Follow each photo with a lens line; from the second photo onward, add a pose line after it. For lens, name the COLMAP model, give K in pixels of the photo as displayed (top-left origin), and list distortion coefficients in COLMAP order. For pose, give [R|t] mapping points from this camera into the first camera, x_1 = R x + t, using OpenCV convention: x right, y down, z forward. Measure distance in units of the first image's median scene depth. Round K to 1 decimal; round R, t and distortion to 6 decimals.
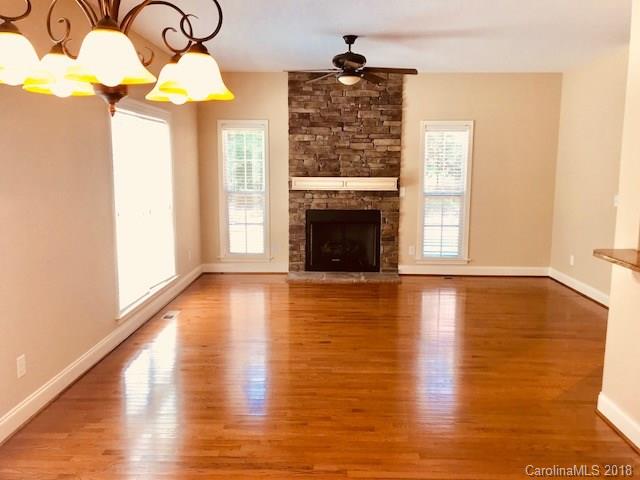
lens RADIAL K [[523.3, 0, 320.0], [0, 523.3, 240.0], [0, 0, 1]] dist [0.086481, -0.141744]
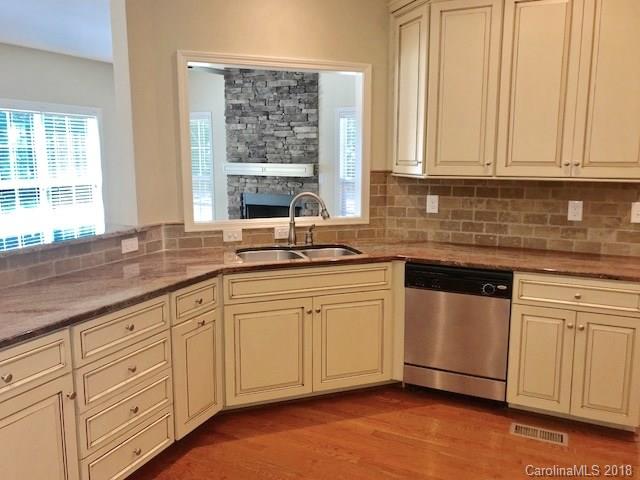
lens RADIAL K [[523.3, 0, 320.0], [0, 523.3, 240.0], [0, 0, 1]] dist [0.086481, -0.141744]
pose [[0.912515, 0.065406, -0.403781, 0.582441], [-0.058795, 0.997856, 0.028764, -0.001421], [0.404796, -0.002507, 0.914403, 0.069584]]
